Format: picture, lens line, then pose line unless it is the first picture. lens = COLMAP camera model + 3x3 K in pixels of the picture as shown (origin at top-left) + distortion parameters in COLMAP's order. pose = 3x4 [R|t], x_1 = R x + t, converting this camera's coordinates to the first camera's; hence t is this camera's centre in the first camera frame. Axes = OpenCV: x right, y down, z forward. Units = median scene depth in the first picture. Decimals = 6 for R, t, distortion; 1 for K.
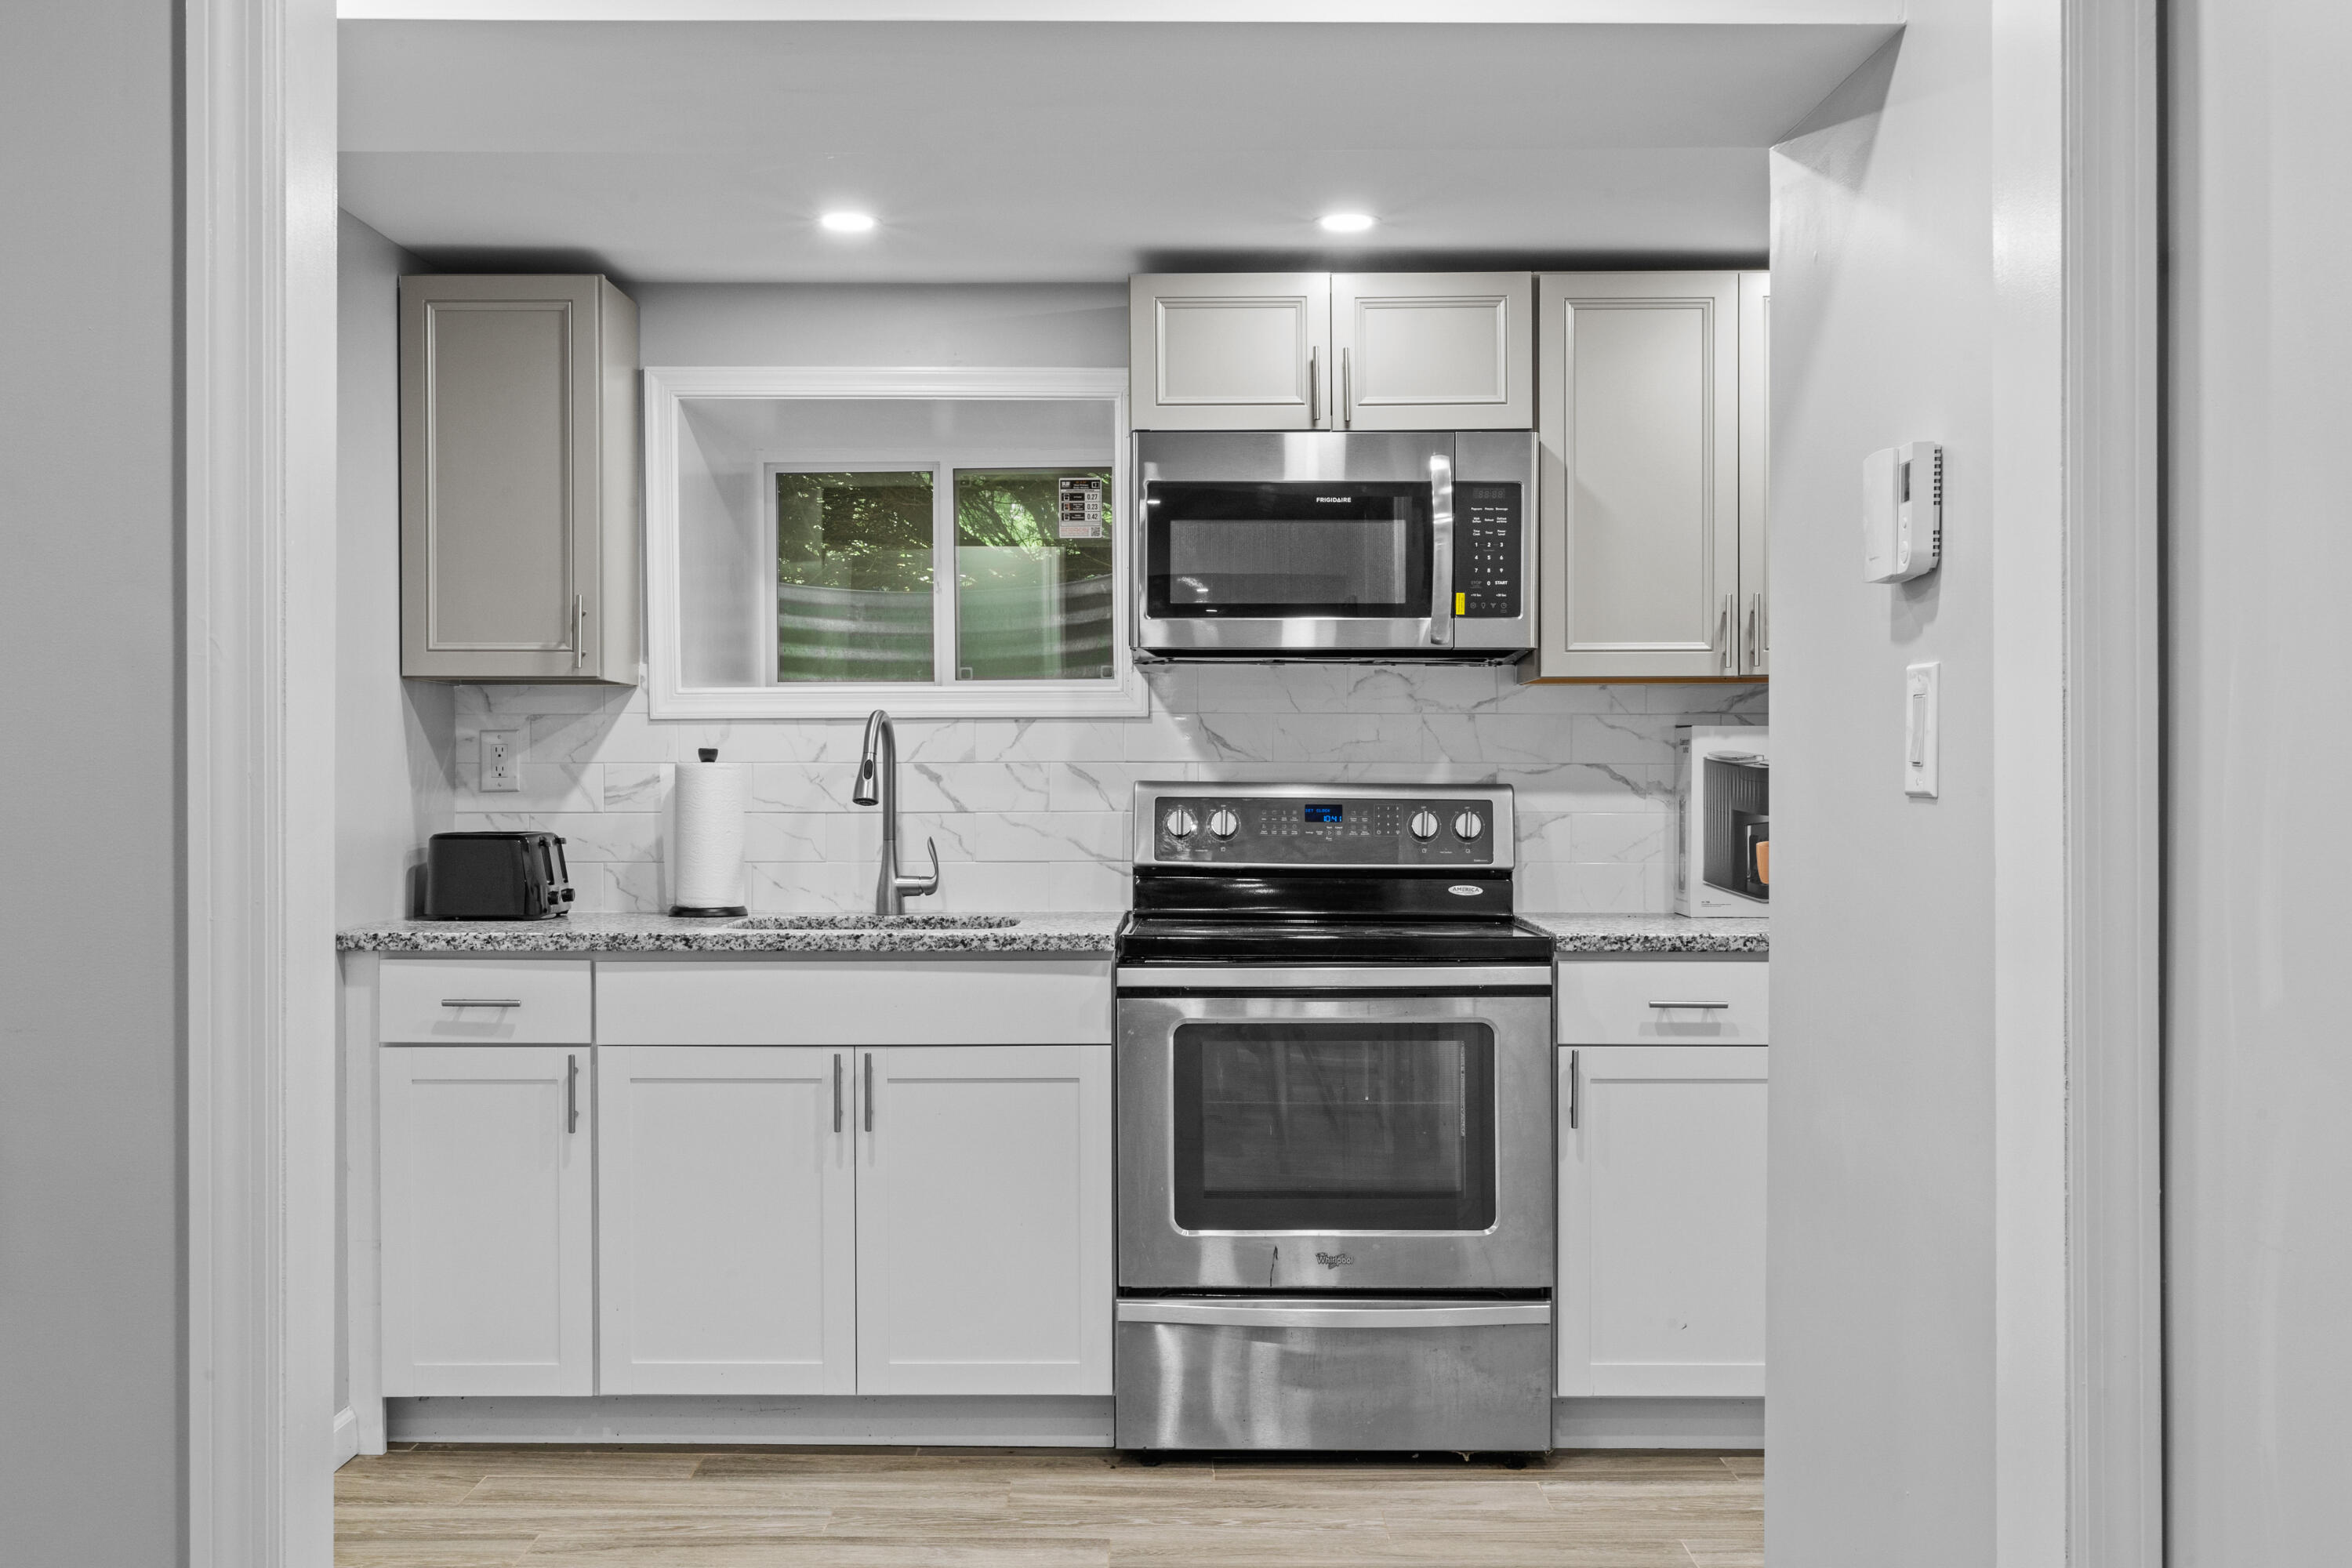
lens RADIAL K [[2386.0, 0, 1174.2], [0, 2386.0, 788.2], [0, 0, 1]] dist [0.004105, 0.000000]
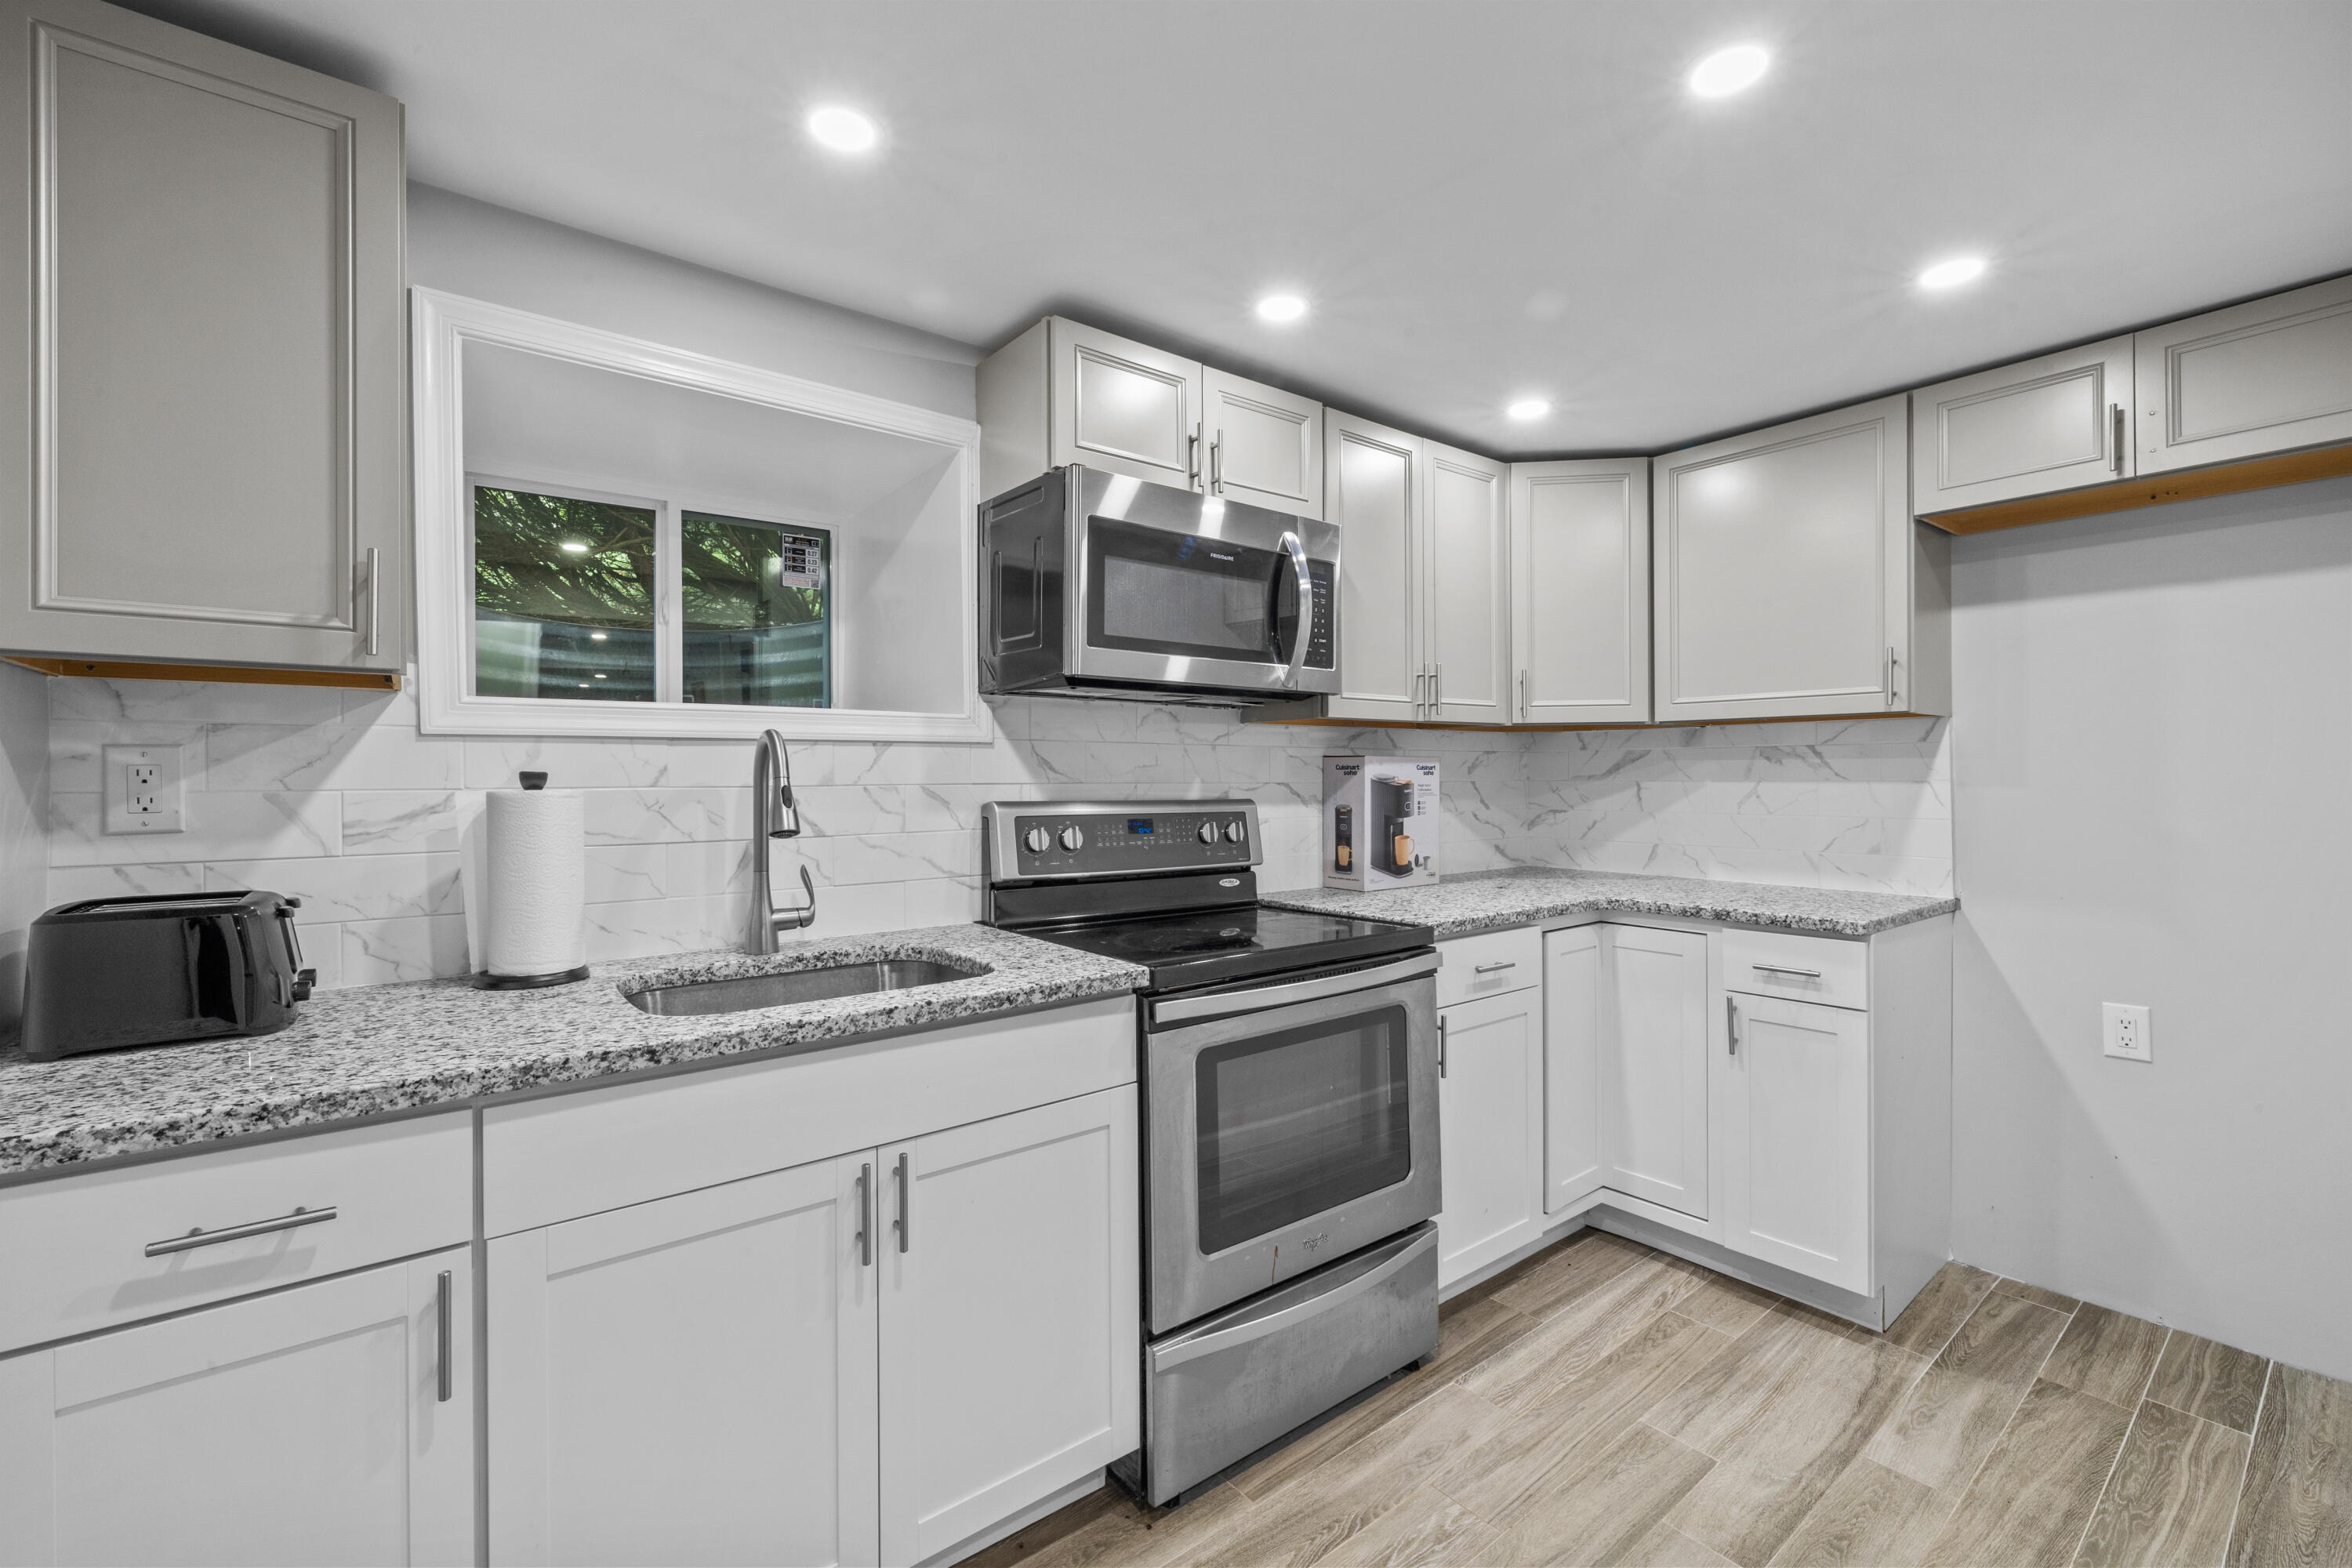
lens RADIAL K [[988.7, 0, 1168.1], [0, 988.7, 769.4], [0, 0, 1]] dist [-0.001992, -0.000037]
pose [[0.775754, 0.001735, 0.631033, -0.239691], [0.005926, 0.999932, -0.010035, -0.012899], [-0.631008, 0.011524, 0.775691, 0.609096]]
